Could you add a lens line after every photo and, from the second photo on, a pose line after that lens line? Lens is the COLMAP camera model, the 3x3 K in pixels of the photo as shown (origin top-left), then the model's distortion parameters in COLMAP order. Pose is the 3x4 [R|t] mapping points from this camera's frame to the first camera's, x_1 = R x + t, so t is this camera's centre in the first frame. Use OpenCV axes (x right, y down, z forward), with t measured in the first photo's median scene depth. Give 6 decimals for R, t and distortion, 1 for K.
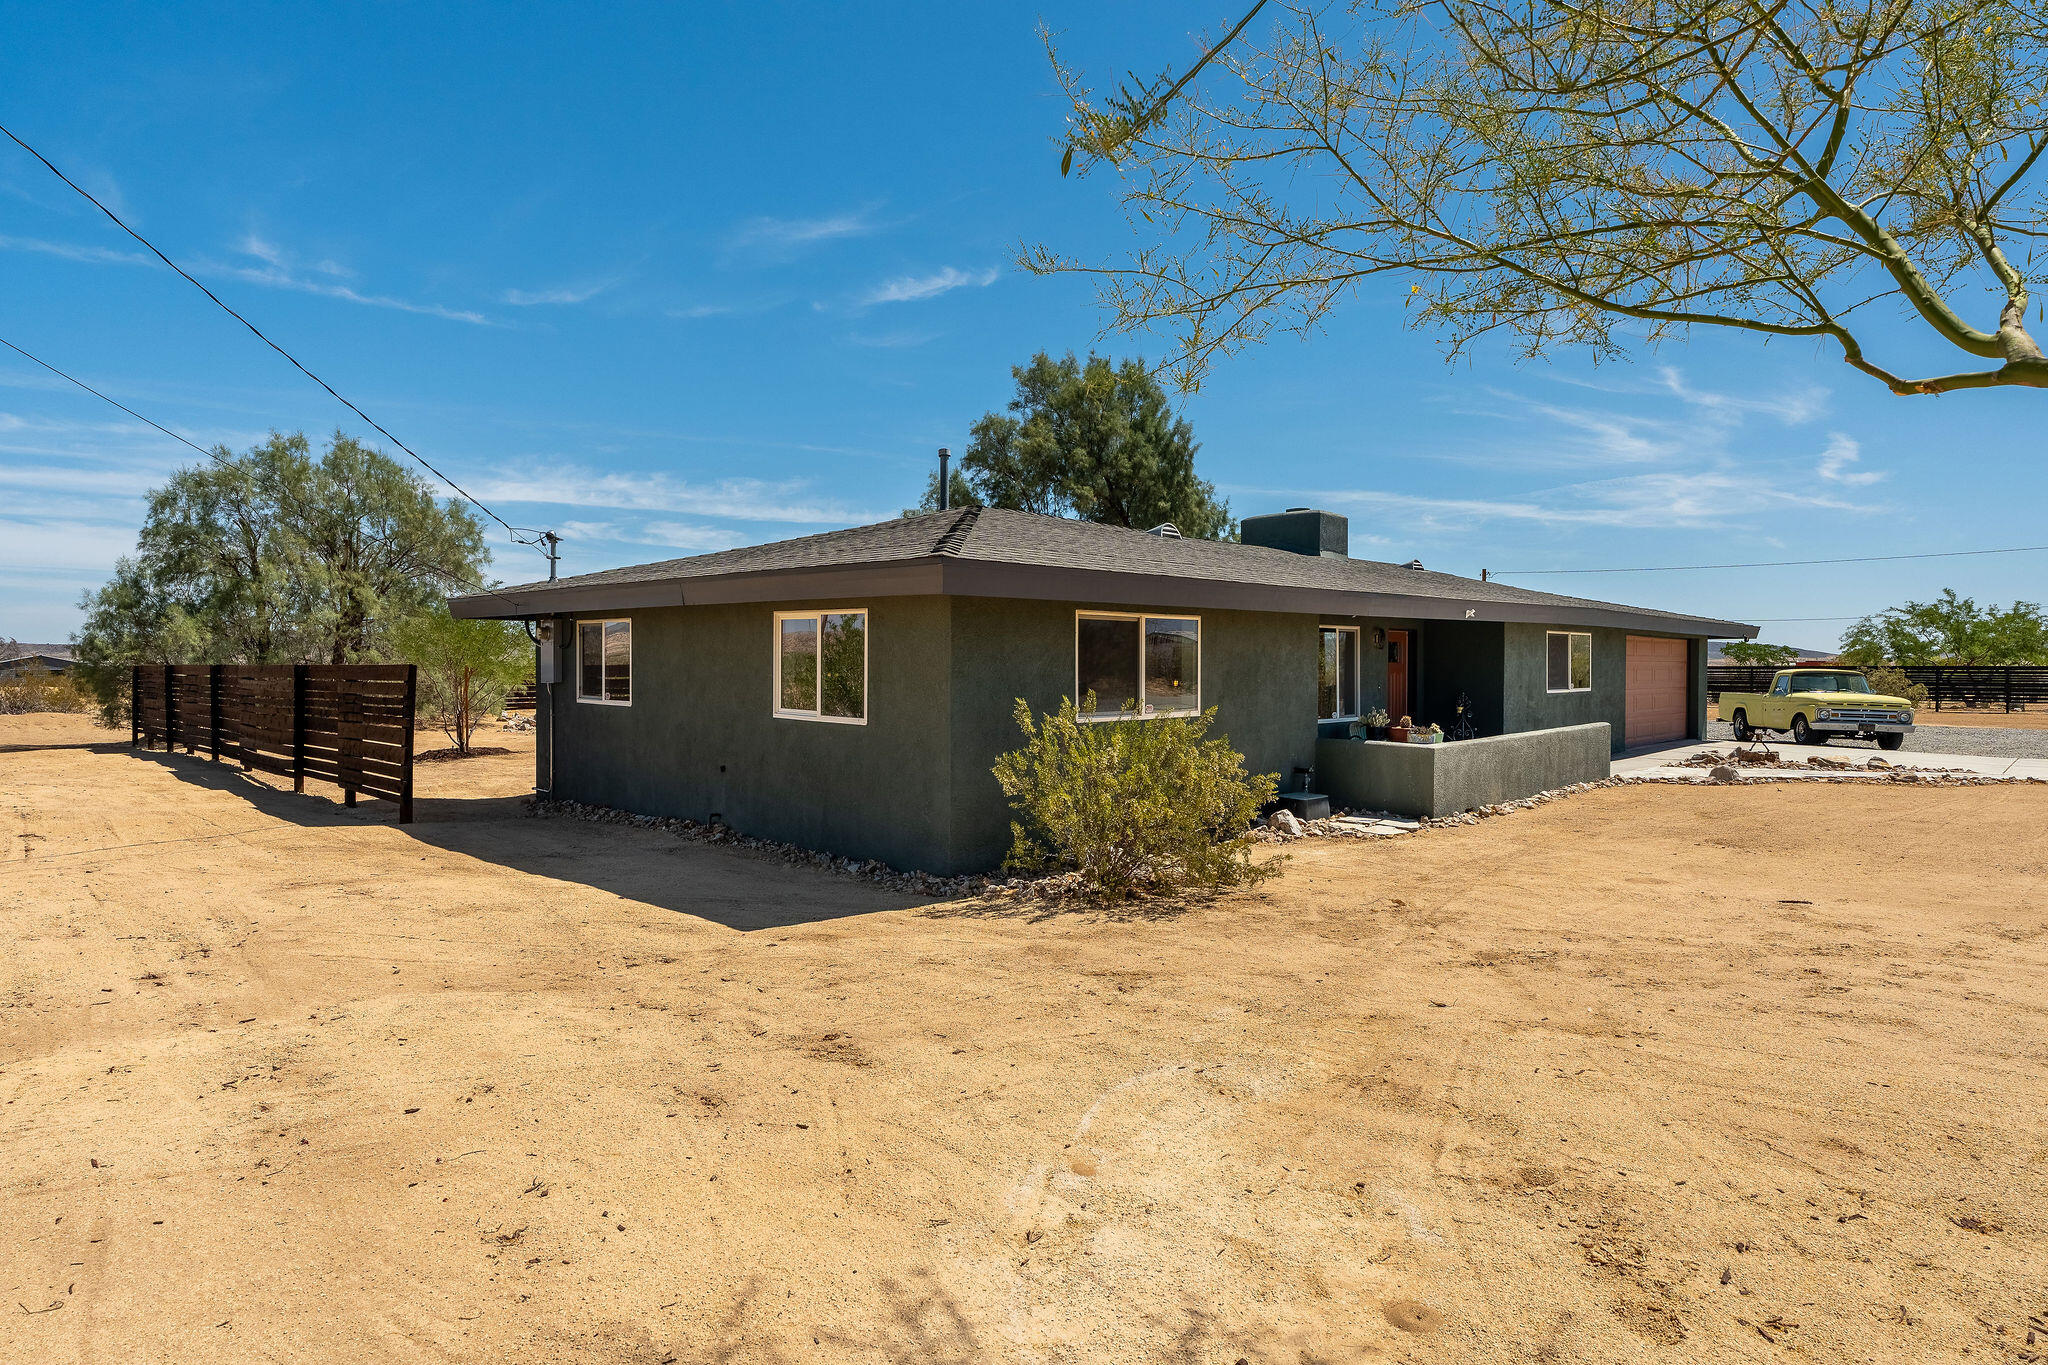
lens RADIAL K [[1144.7, 0, 994.8], [0, 1144.7, 676.0], [0, 0, 1]] dist [0.006279, 0.000958]
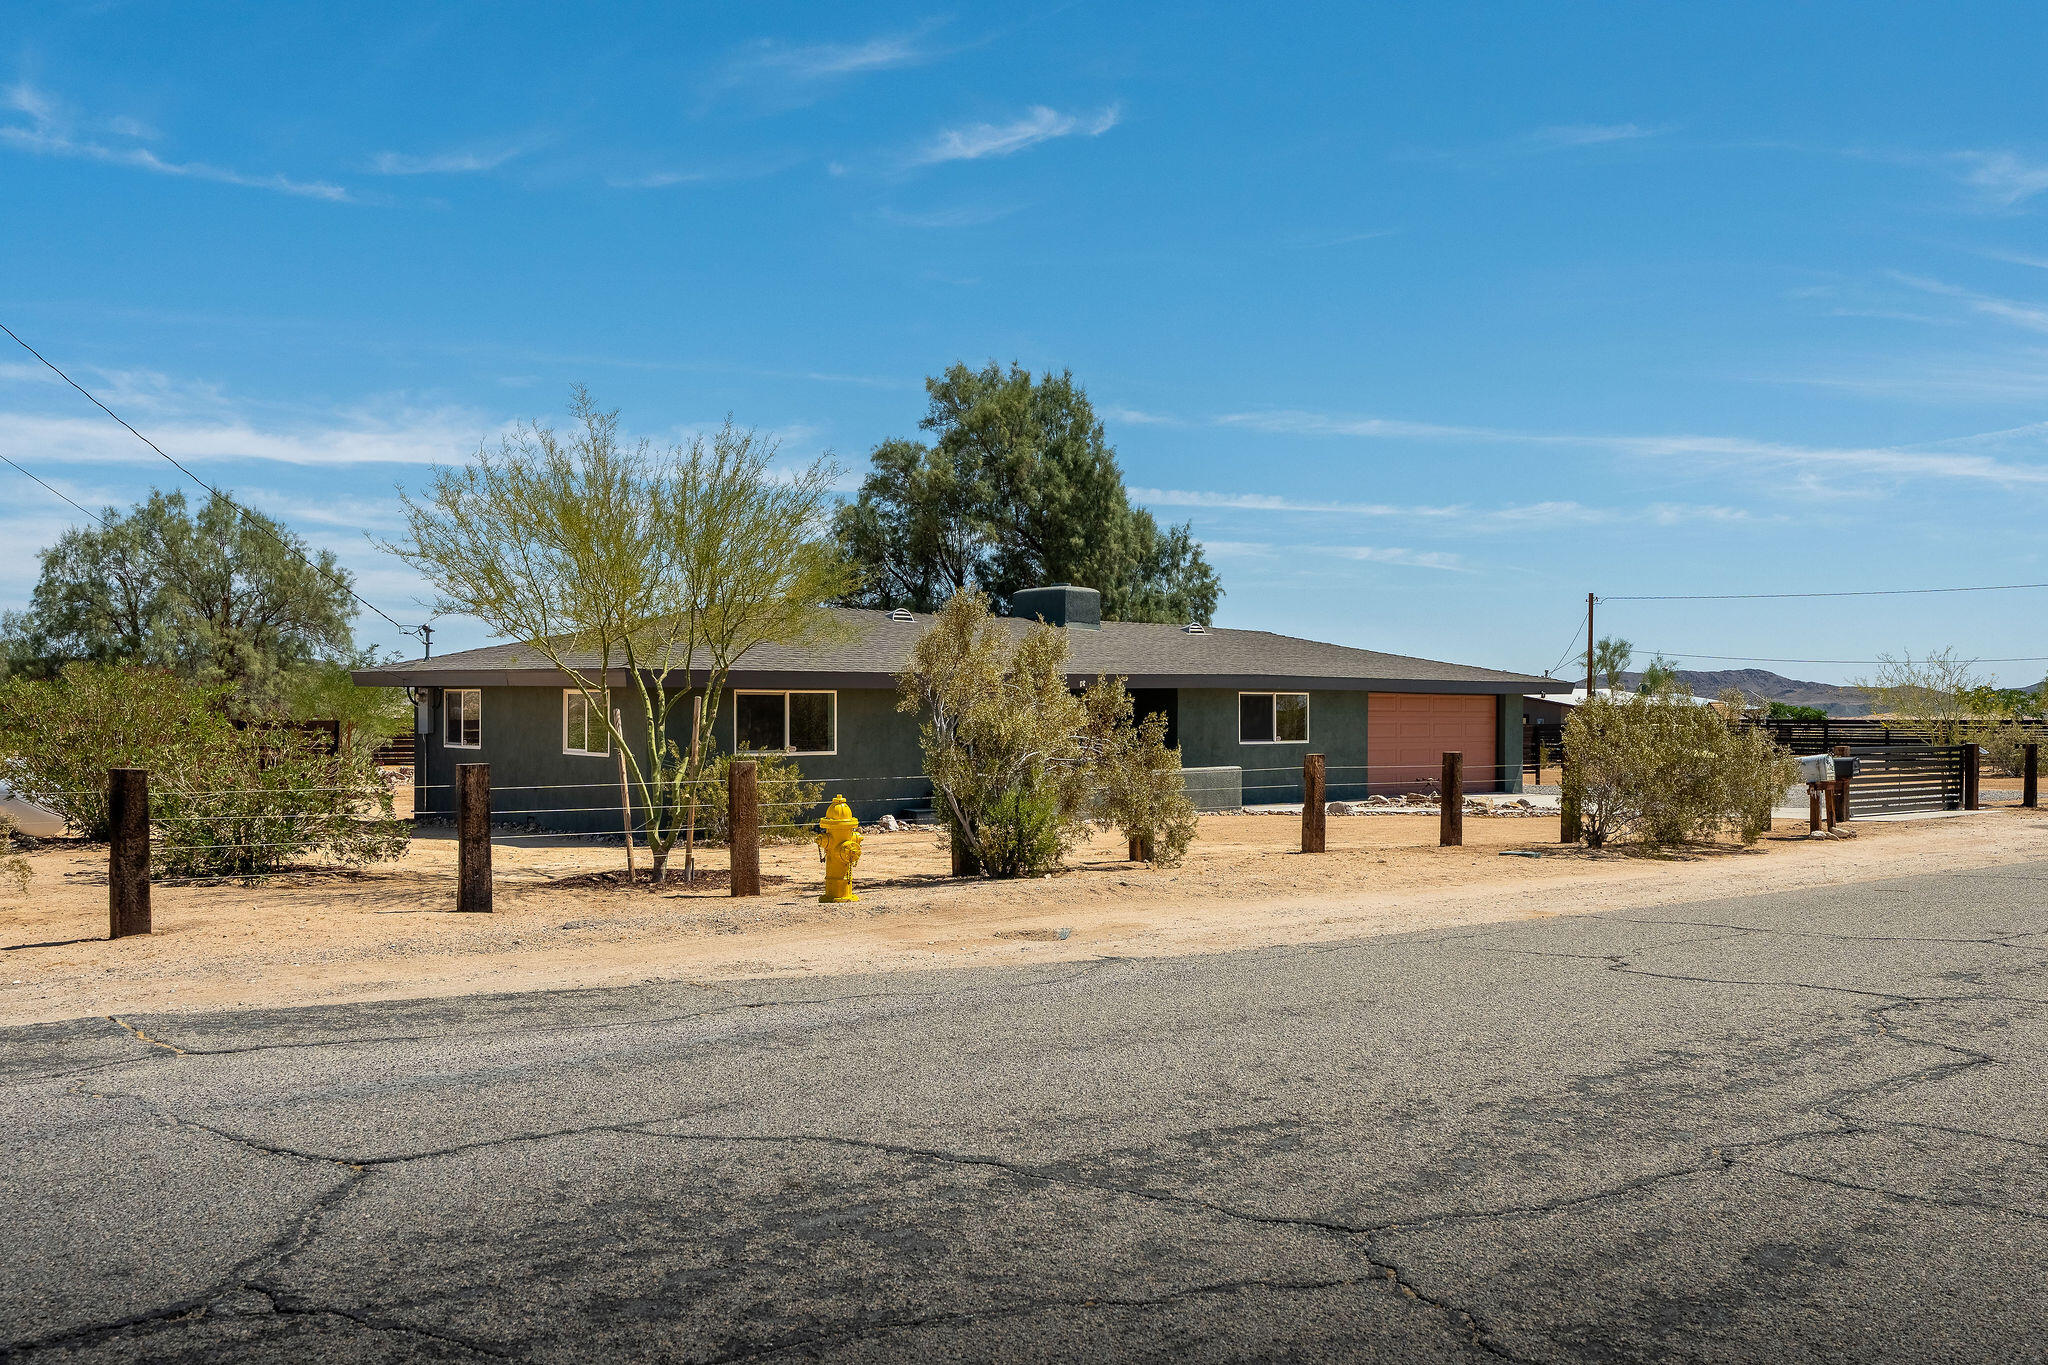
lens RADIAL K [[1787.2, 0, 962.4], [0, 1787.2, 615.2], [0, 0, 1]] dist [0.079191, -0.017003]
pose [[0.996245, -0.002797, -0.086533, 0.183617], [-0.002737, 0.997961, -0.063768, 0.001670], [0.086535, 0.063766, 0.994206, -0.429049]]
